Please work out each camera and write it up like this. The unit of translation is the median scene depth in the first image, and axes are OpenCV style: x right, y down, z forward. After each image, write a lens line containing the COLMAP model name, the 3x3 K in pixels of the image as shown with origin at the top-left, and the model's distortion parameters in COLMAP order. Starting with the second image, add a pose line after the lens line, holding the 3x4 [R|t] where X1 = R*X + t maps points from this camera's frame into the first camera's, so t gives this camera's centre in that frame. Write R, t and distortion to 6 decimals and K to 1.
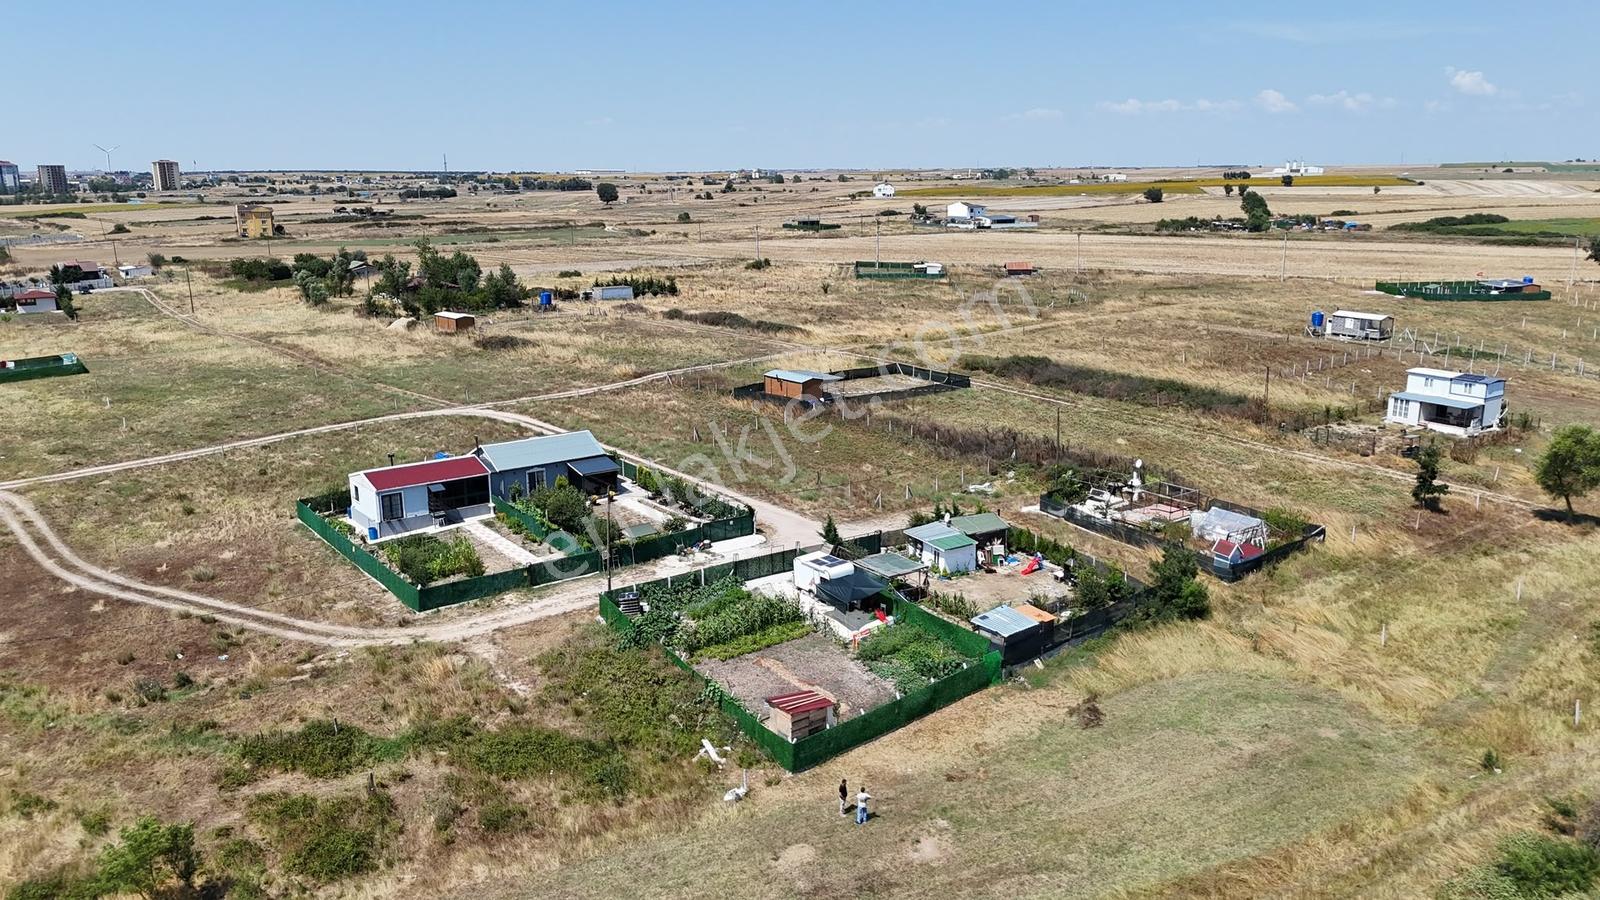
lens RADIAL K [[1182.6, 0, 801.1], [0, 1182.6, 448.9], [0, 0, 1]] dist [0.080889, -0.081008]
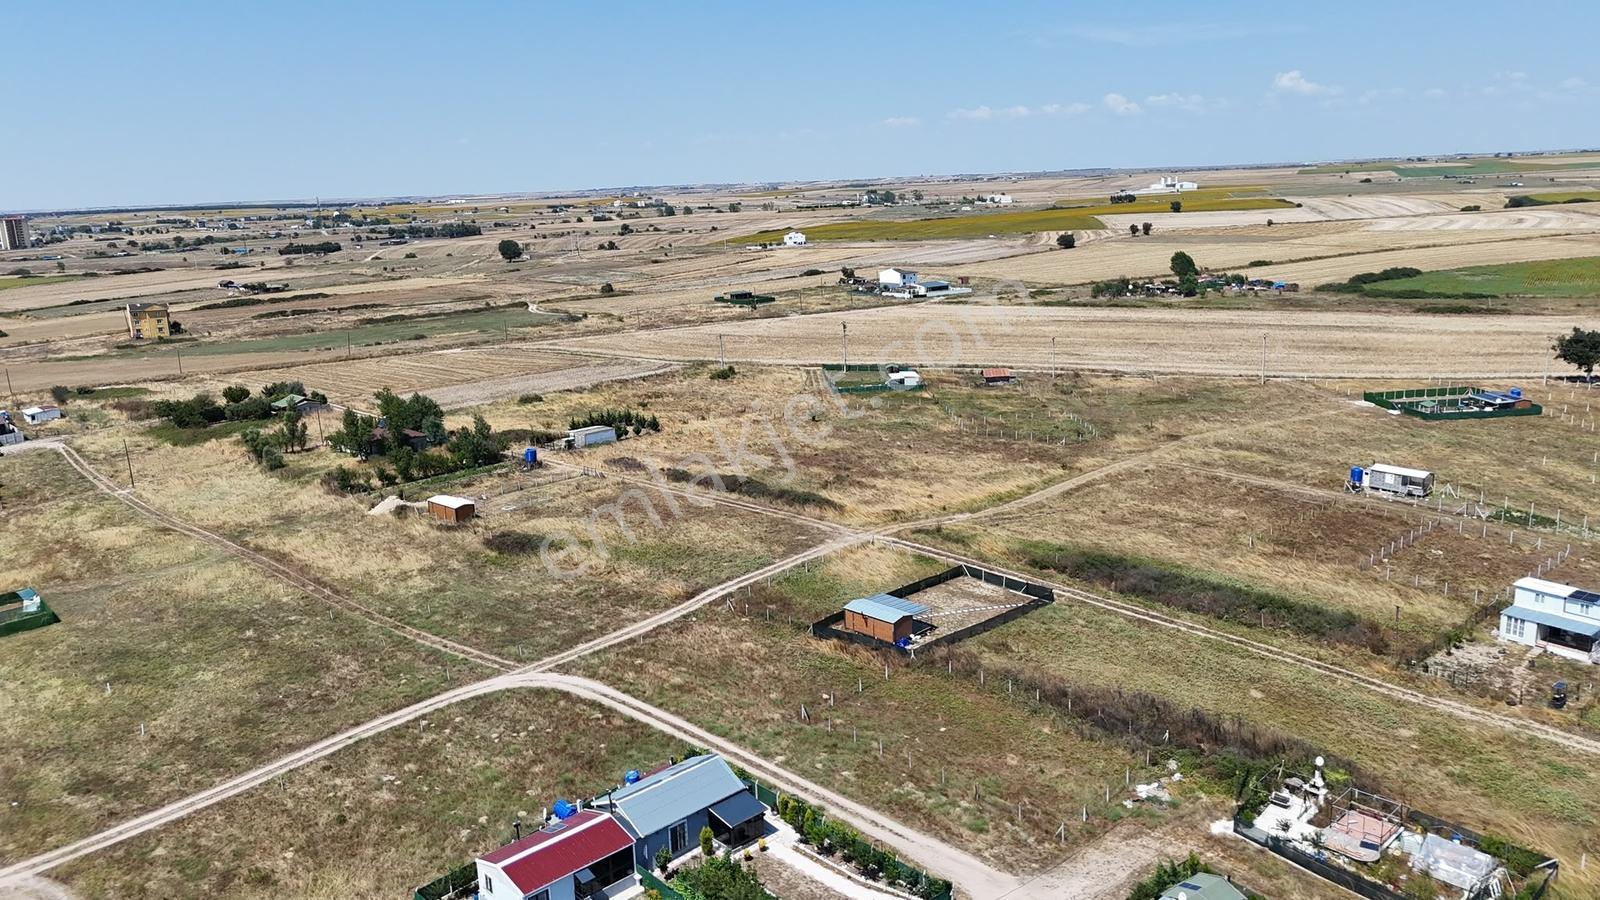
lens RADIAL K [[1181.8, 0, 801.7], [0, 1181.8, 455.7], [0, 0, 1]] dist [0.073325, -0.070248]
pose [[0.993952, -0.055634, 0.094678, -0.193435], [0.055889, 0.998437, -0.000049, -0.244223], [-0.094528, 0.005340, 0.995508, 0.094501]]
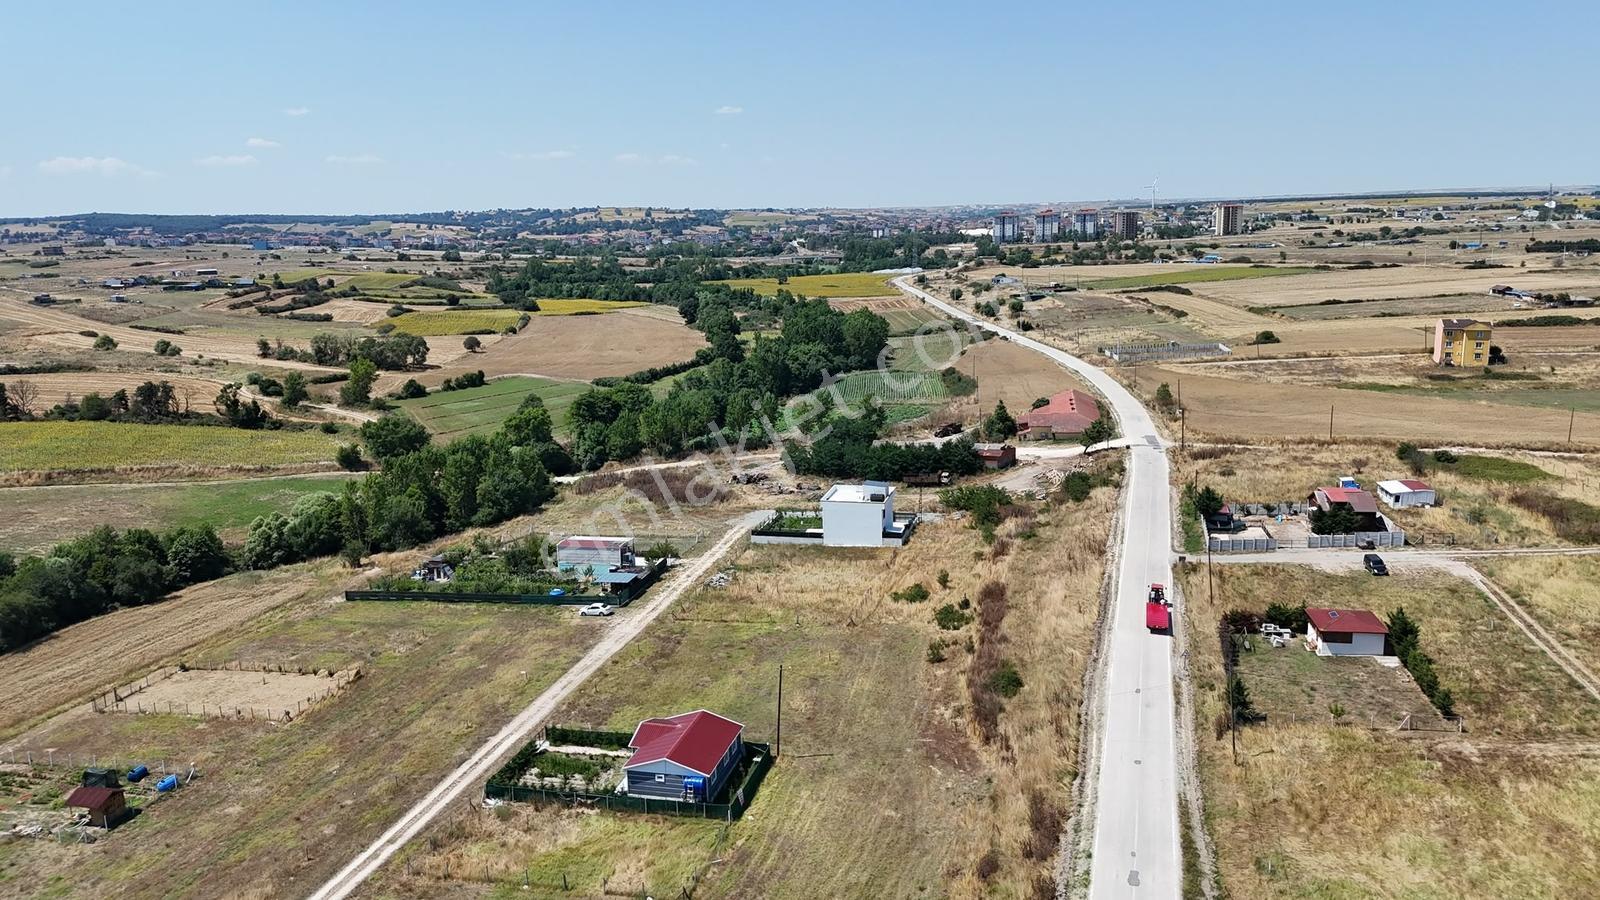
lens RADIAL K [[1180.4, 0, 799.9], [0, 1180.4, 446.7], [0, 0, 1]] dist [0.069601, -0.069803]
pose [[0.708901, 0.125428, -0.694065, -1.019523], [-0.136588, 0.989845, 0.039373, -0.448409], [0.691956, 0.066889, 0.718834, 0.972704]]
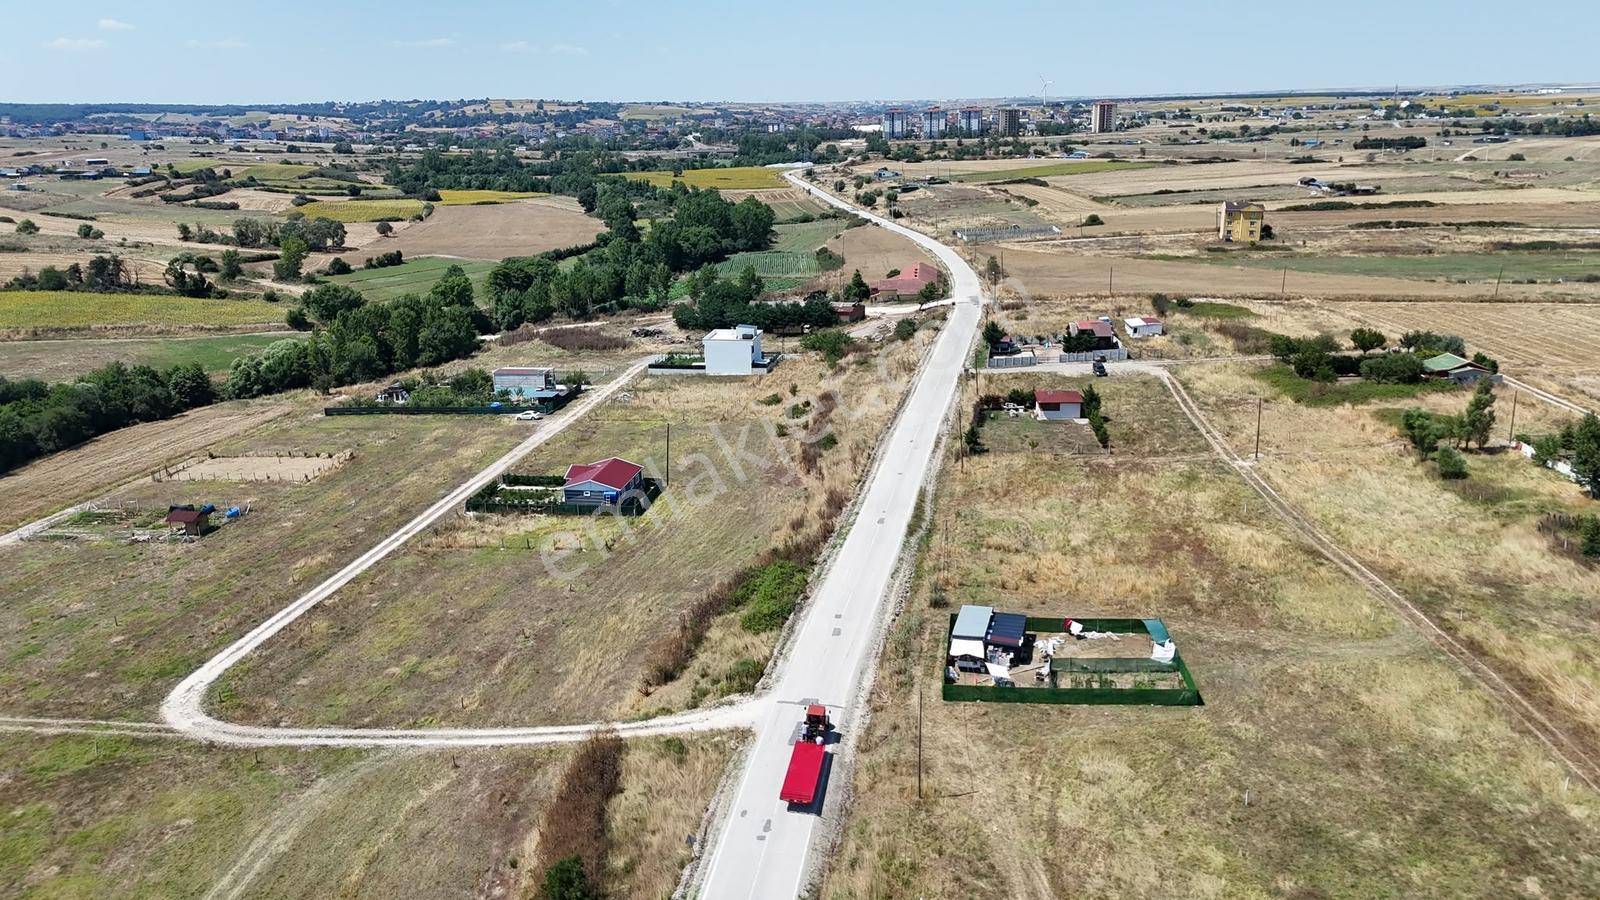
lens RADIAL K [[1177.5, 0, 800.3], [0, 1177.5, 452.9], [0, 0, 1]] dist [0.067569, -0.062757]
pose [[0.765208, 0.174125, -0.619788, -0.620378], [-0.130384, 0.984693, 0.115667, -0.368007], [0.630442, -0.007699, 0.776199, 0.625114]]
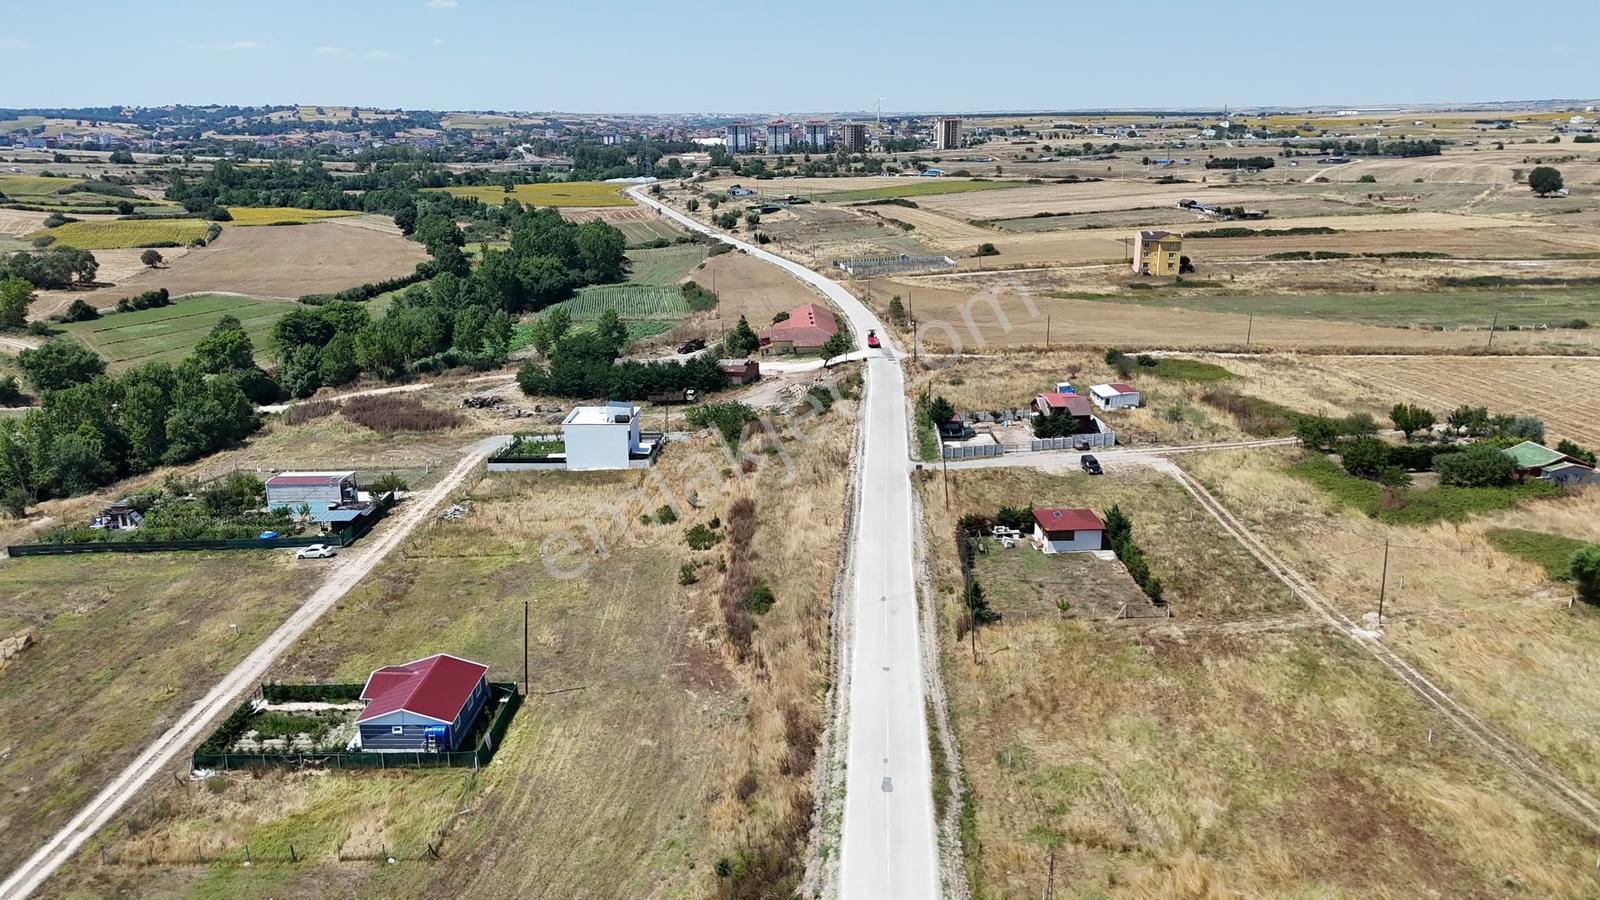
lens RADIAL K [[1178.1, 0, 801.6], [0, 1178.1, 452.2], [0, 0, 1]] dist [0.071094, -0.069630]
pose [[0.846251, 0.145912, -0.512415, -1.046920], [-0.116891, 0.989182, 0.088628, -0.453528], [0.519804, -0.015104, 0.854152, 0.999556]]
